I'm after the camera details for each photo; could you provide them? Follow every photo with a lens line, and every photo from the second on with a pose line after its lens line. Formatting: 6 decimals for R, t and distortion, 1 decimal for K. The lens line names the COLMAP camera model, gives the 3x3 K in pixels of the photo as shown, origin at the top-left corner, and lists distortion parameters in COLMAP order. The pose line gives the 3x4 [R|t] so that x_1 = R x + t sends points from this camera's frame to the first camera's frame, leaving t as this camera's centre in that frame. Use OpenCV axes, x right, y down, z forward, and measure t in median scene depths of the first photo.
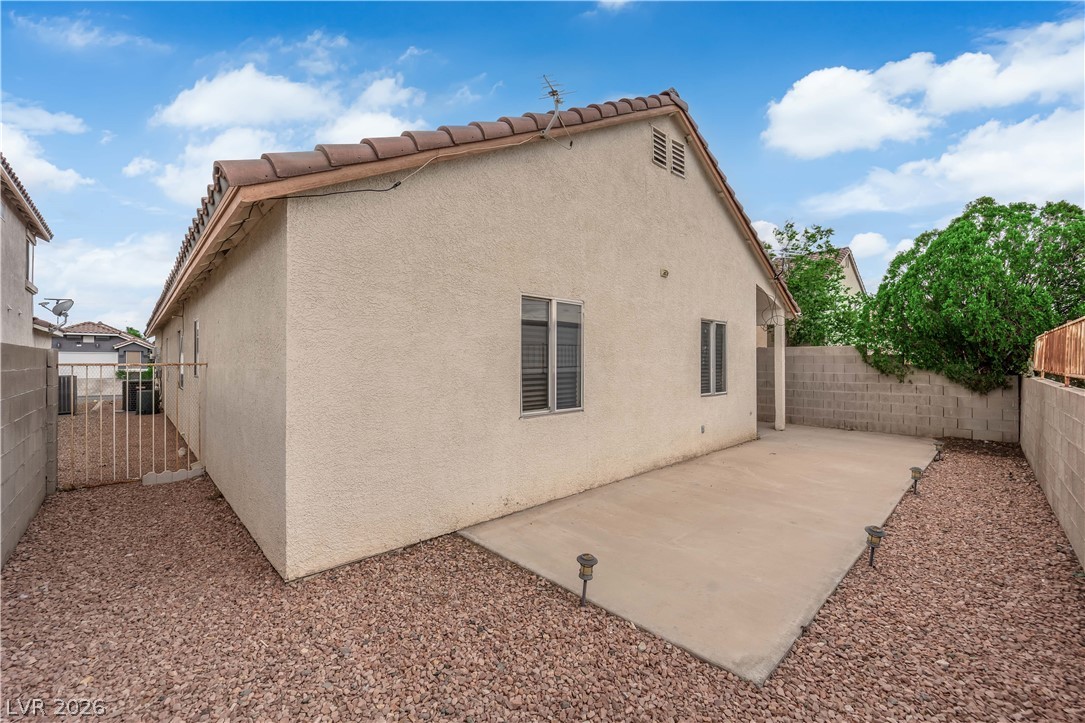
lens RADIAL K [[439.8, 0, 545.7], [0, 439.8, 358.3], [0, 0, 1]] dist [-0.012366, -0.001013]
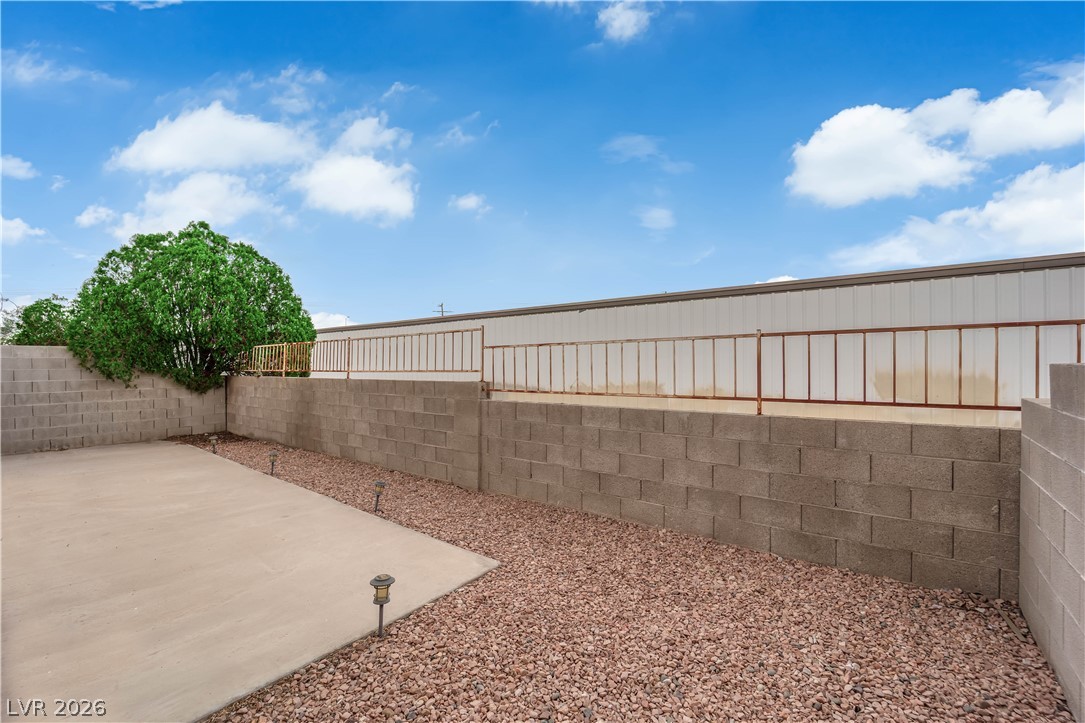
lens RADIAL K [[439.8, 0, 547.3], [0, 439.8, 365.5], [0, 0, 1]] dist [-0.012366, -0.001013]
pose [[-0.138772, -0.001457, 0.990323, -0.245341], [0.001981, 0.999997, 0.001749, 0.007625], [-0.990322, 0.002205, -0.138769, 0.236627]]
